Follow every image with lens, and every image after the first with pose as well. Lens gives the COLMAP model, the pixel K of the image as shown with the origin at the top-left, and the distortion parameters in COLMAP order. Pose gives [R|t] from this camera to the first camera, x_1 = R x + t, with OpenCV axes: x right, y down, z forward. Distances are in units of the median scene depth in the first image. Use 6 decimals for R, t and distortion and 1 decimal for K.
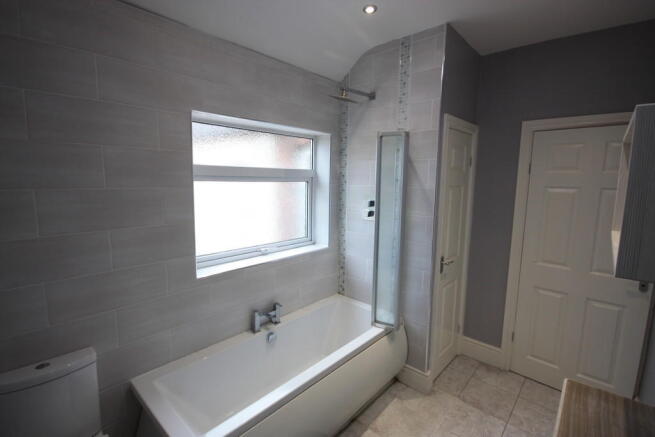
lens RADIAL K [[306.4, 0, 323.2], [0, 306.4, 220.2], [0, 0, 1]] dist [0.001952, 0.000193]
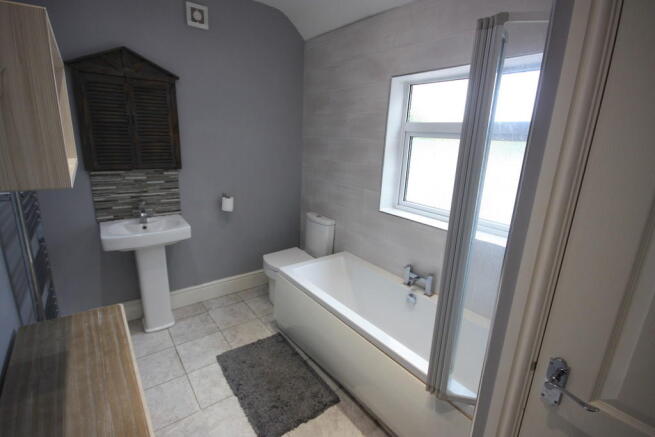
lens RADIAL K [[306.4, 0, 322.9], [0, 306.4, 214.5], [0, 0, 1]] dist [0.001952, 0.000193]
pose [[-0.177794, 0.239915, -0.954374, 0.809970], [-0.161446, 0.949574, 0.268785, -0.099354], [0.970734, 0.201868, -0.130096, 0.861345]]
